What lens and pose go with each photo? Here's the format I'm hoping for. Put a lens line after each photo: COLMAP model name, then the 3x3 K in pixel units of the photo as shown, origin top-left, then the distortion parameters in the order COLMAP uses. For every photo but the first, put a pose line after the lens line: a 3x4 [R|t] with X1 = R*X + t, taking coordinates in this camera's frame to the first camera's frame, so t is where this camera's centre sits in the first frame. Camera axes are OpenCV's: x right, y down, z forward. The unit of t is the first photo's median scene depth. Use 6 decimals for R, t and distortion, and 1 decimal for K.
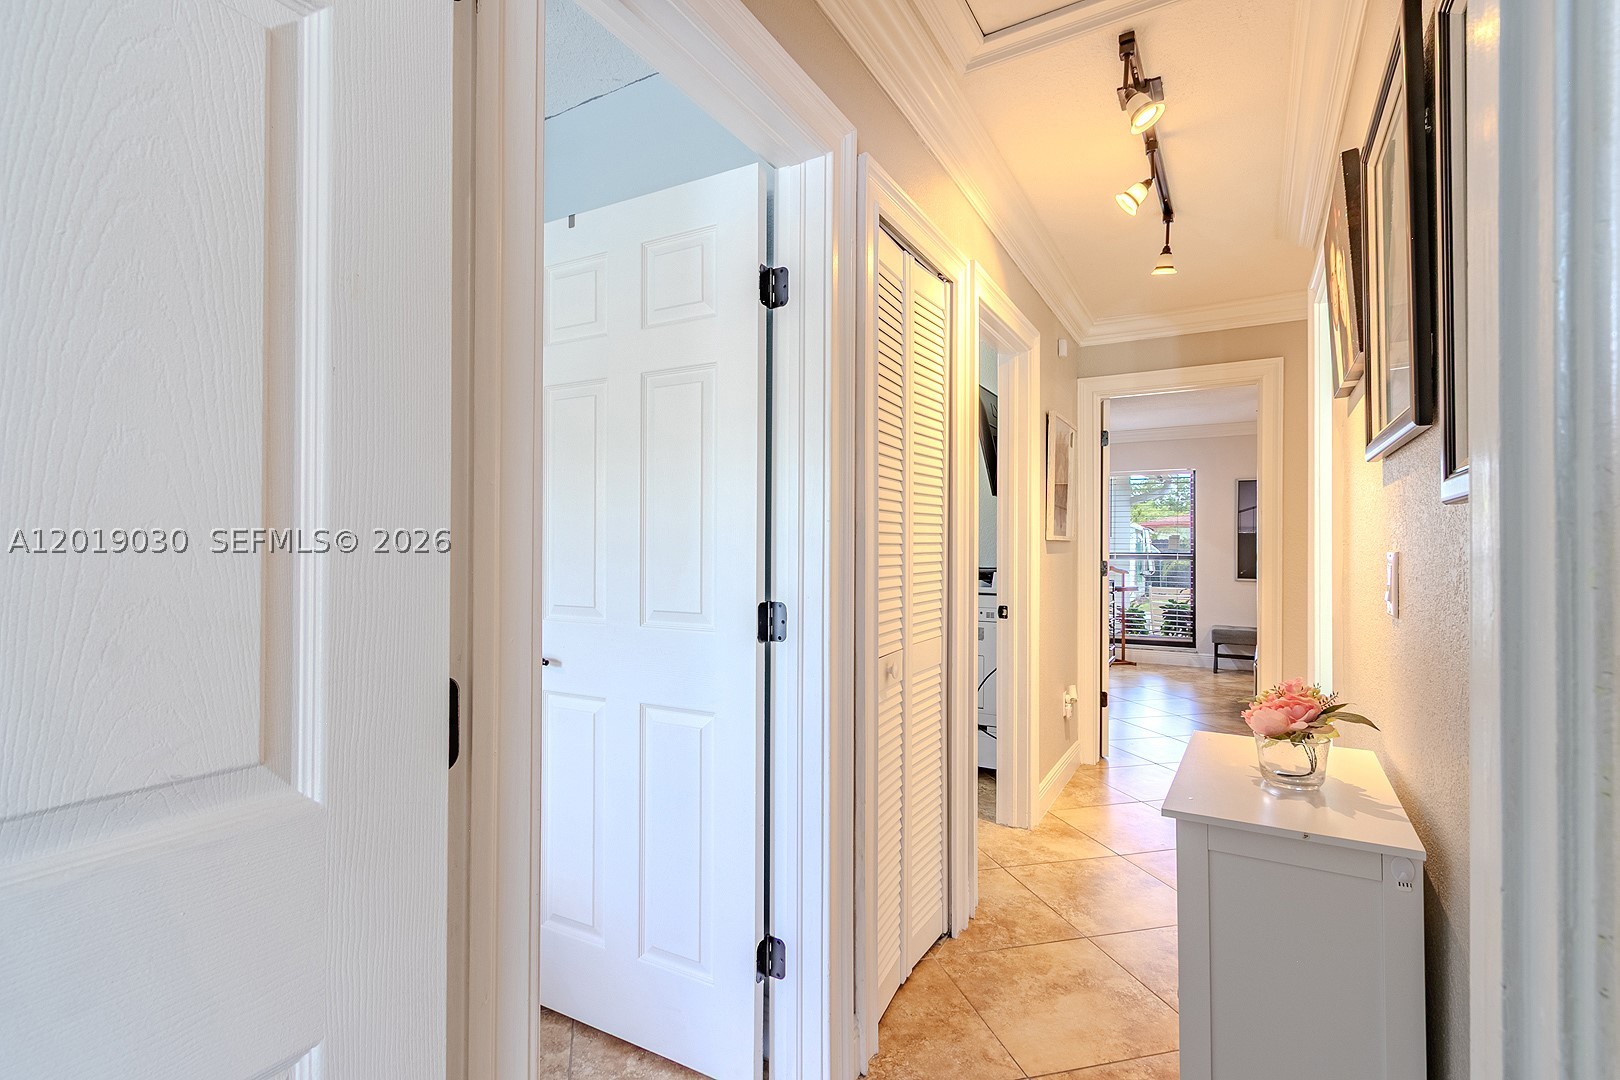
lens RADIAL K [[748.3, 0, 807.6], [0, 748.3, 551.2], [0, 0, 1]] dist [-0.000451, -0.000202]
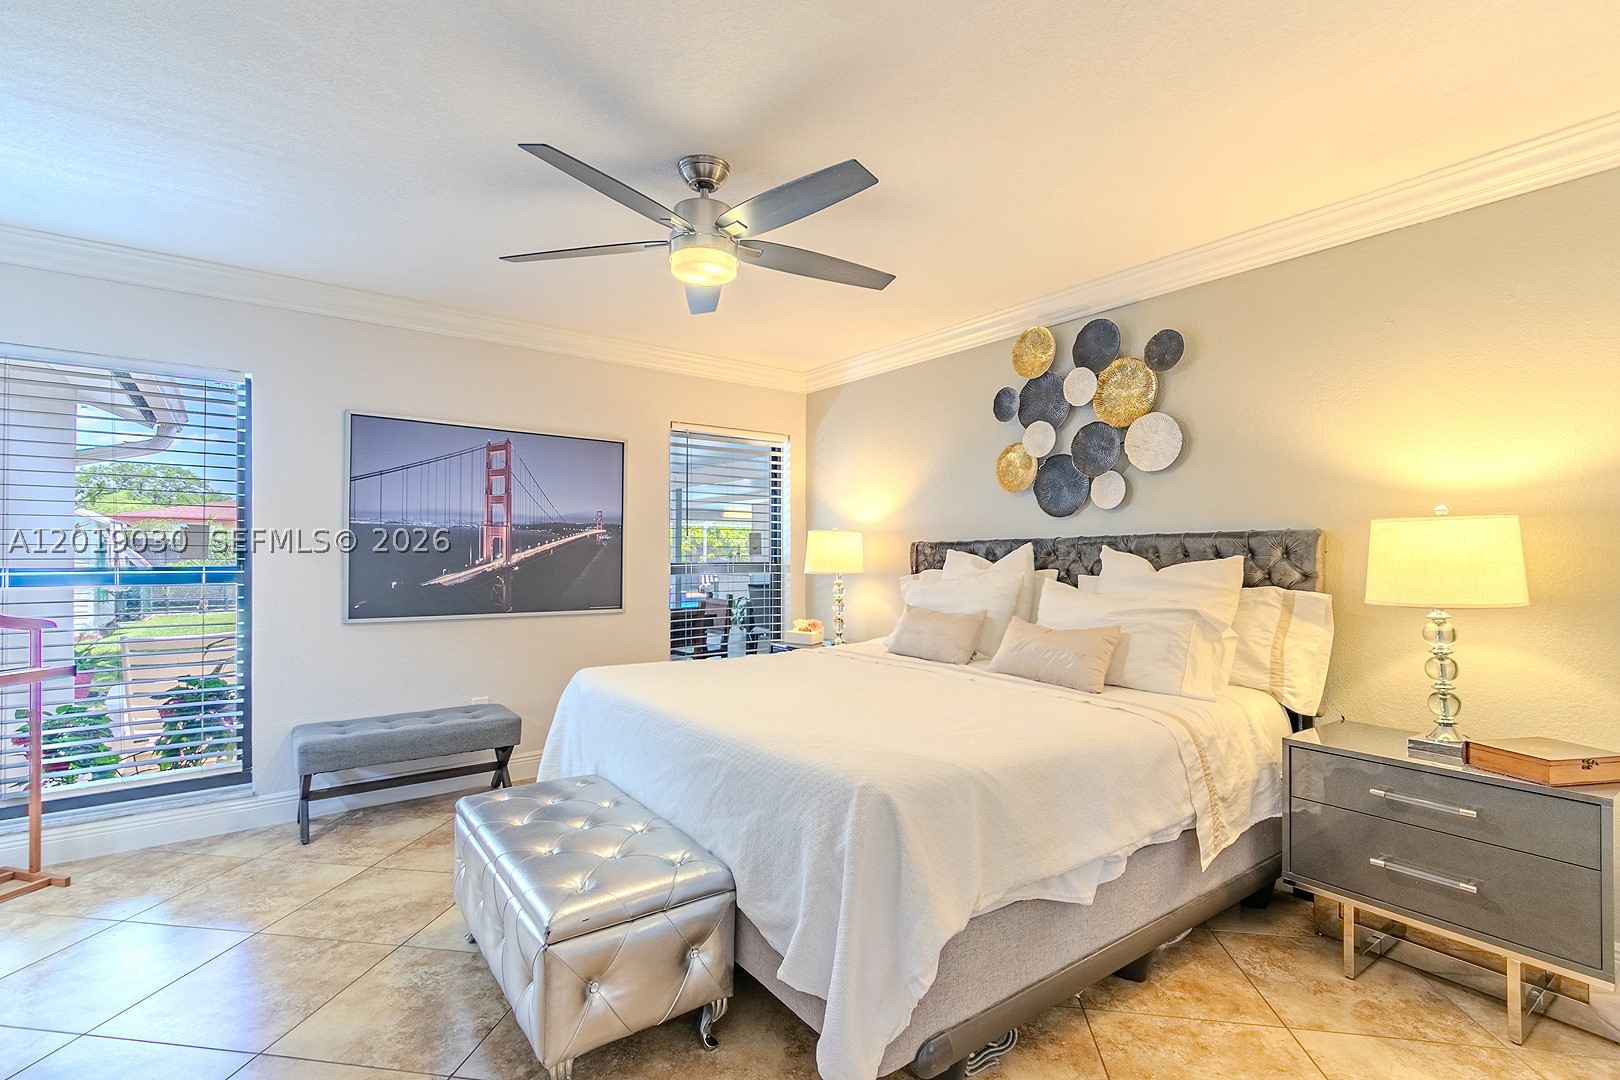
lens RADIAL K [[736.5, 0, 804.0], [0, 736.5, 543.5], [0, 0, 1]] dist [-0.000361, -0.000494]
pose [[0.400149, 0.012064, 0.916371, 0.249575], [0.013389, 0.999730, -0.019007, 0.001466], [-0.916352, 0.019875, 0.399880, 0.524568]]
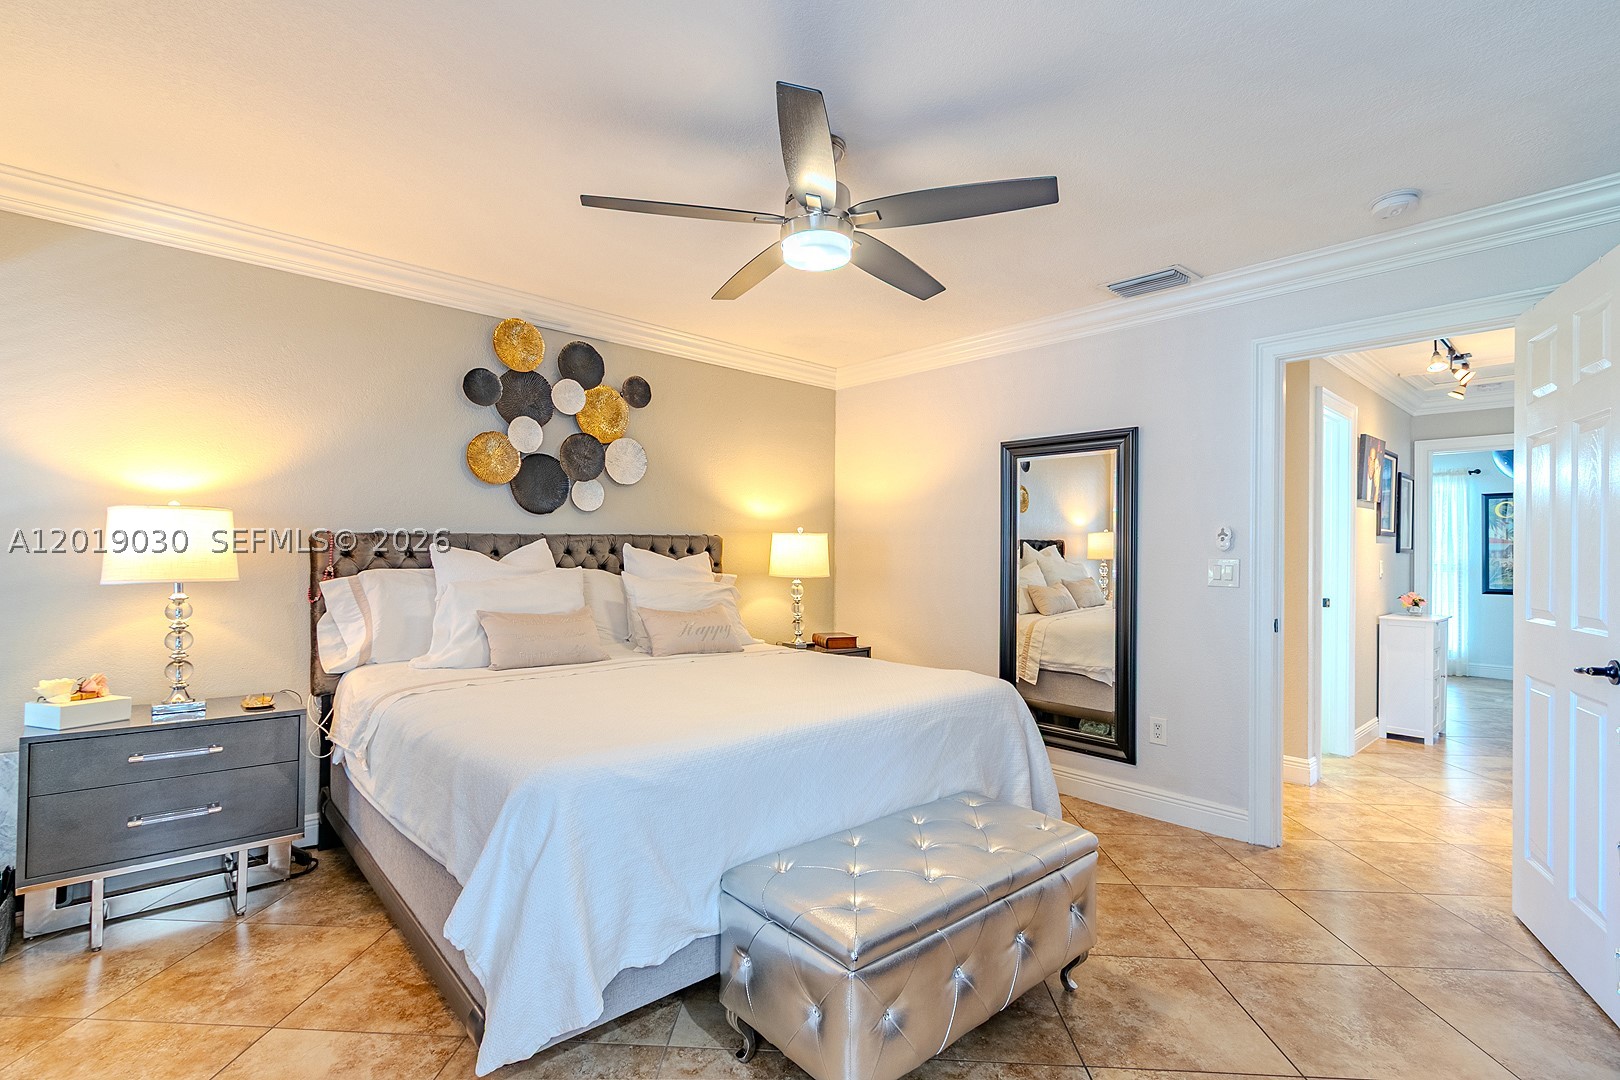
lens RADIAL K [[754.2, 0, 777.6], [0, 754.2, 548.4], [0, 0, 1]] dist [-0.000612, -0.001020]
pose [[-0.948352, -0.019817, 0.316599, 0.810399], [-0.013265, 0.999651, 0.022837, -0.041420], [-0.316941, 0.017458, -0.948284, 1.934873]]
